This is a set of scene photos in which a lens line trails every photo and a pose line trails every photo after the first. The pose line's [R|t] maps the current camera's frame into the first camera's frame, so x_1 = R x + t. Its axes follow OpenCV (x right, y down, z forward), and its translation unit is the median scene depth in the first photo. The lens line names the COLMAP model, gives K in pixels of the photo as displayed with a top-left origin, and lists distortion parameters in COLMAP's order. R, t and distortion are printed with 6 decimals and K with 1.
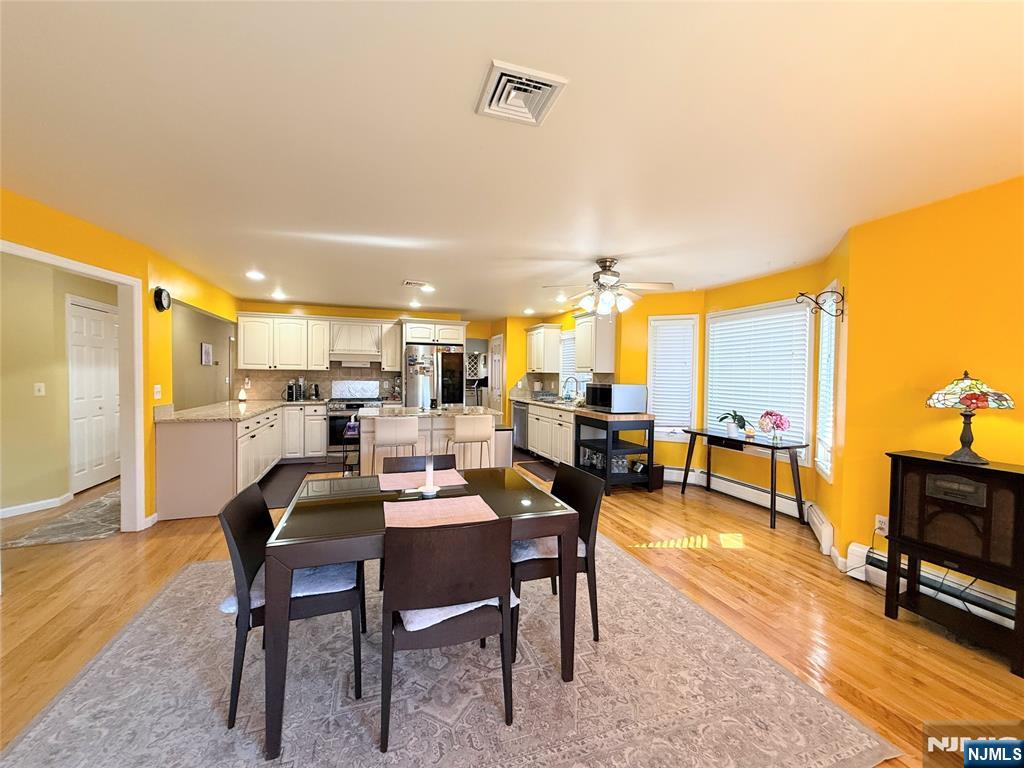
lens RADIAL K [[408.2, 0, 510.9], [0, 408.2, 384.7], [0, 0, 1]] dist [-0.001421, 0.000487]
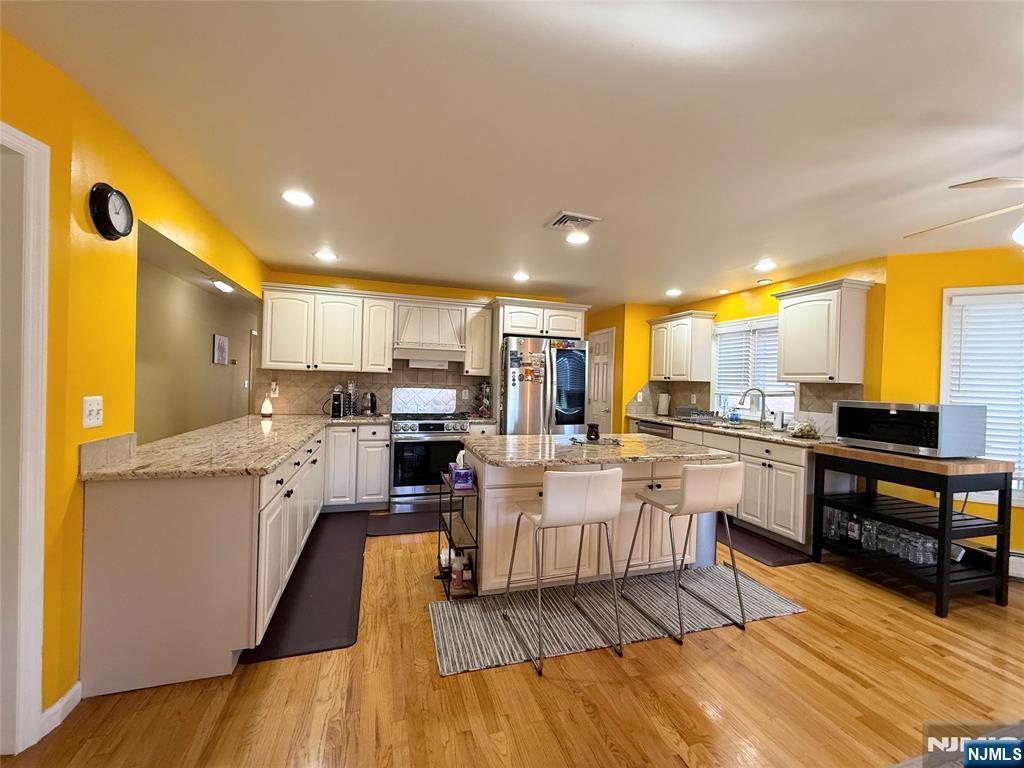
lens RADIAL K [[408.2, 0, 511.5], [0, 408.2, 385.8], [0, 0, 1]] dist [-0.001421, 0.000487]
pose [[0.999280, 0.016140, -0.034322, -0.270123], [-0.016654, 0.999753, -0.014738, -0.008162], [0.034076, 0.015299, 0.999302, 0.395658]]
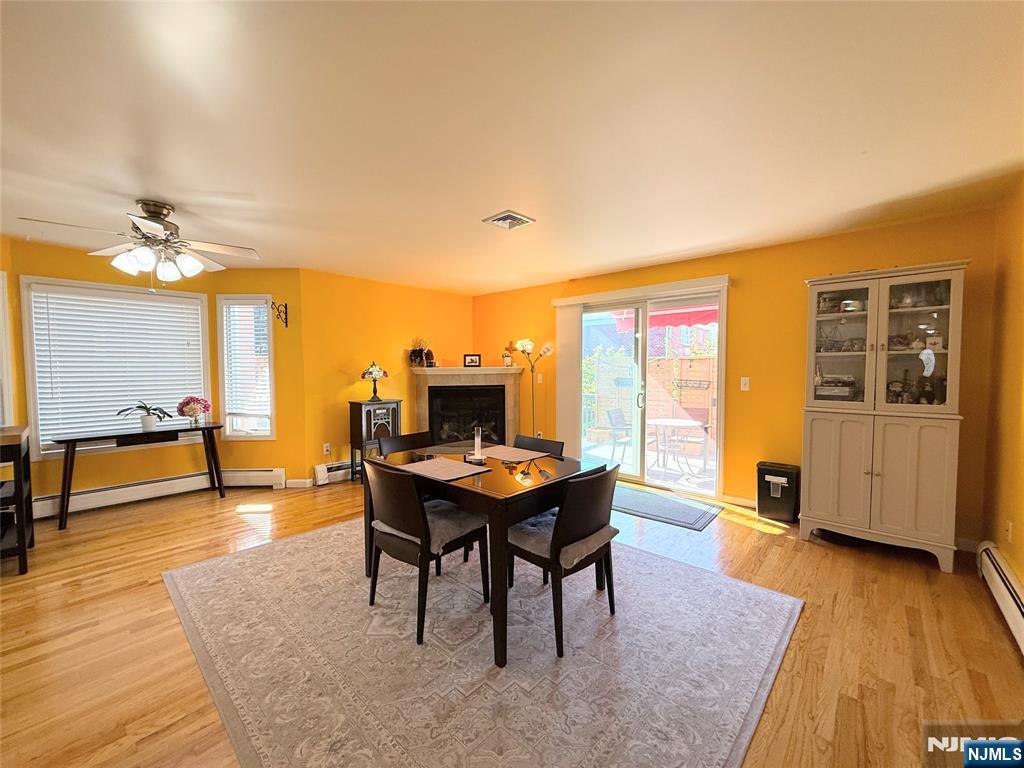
lens RADIAL K [[408.2, 0, 512.8], [0, 408.2, 384.1], [0, 0, 1]] dist [-0.001421, 0.000487]
pose [[-0.483760, -0.046846, 0.873946, -0.515620], [0.018389, 0.997802, 0.063664, -0.015382], [-0.875008, 0.046870, -0.481835, 0.584700]]
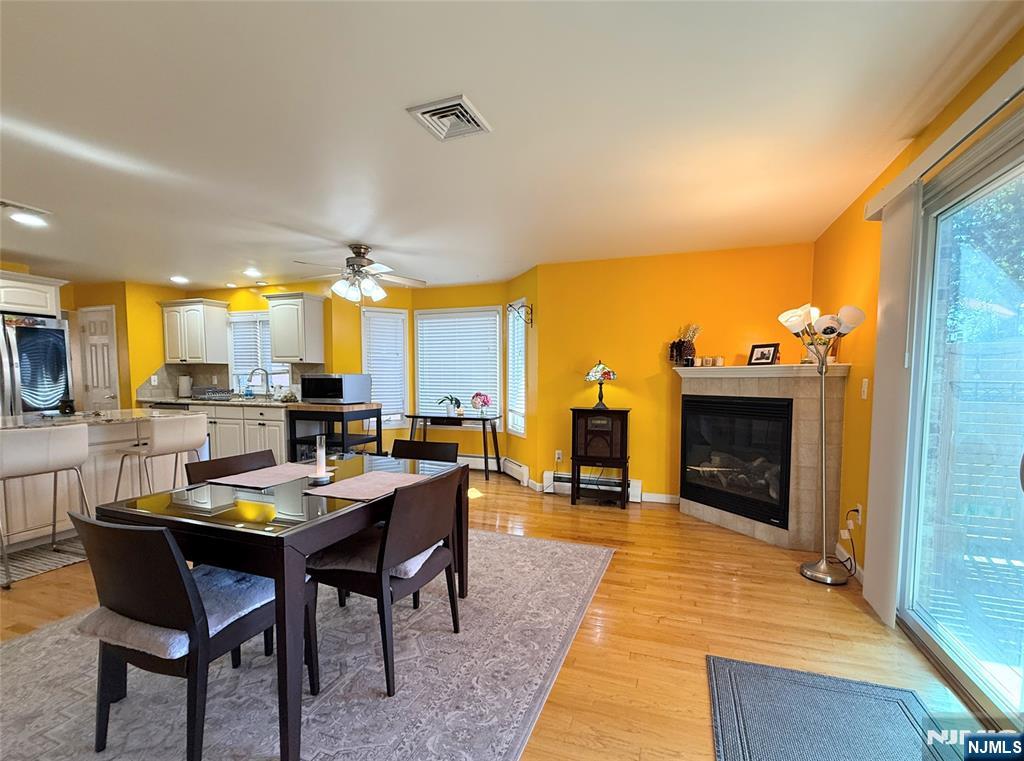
lens RADIAL K [[444.7, 0, 532.2], [0, 444.7, 403.0], [0, 0, 1]] dist [0.005151, -0.000161]
pose [[0.619240, -0.057750, 0.783075, -0.270981], [0.023518, 0.998208, 0.055018, 0.018134], [-0.784849, -0.015653, 0.619489, -0.003489]]
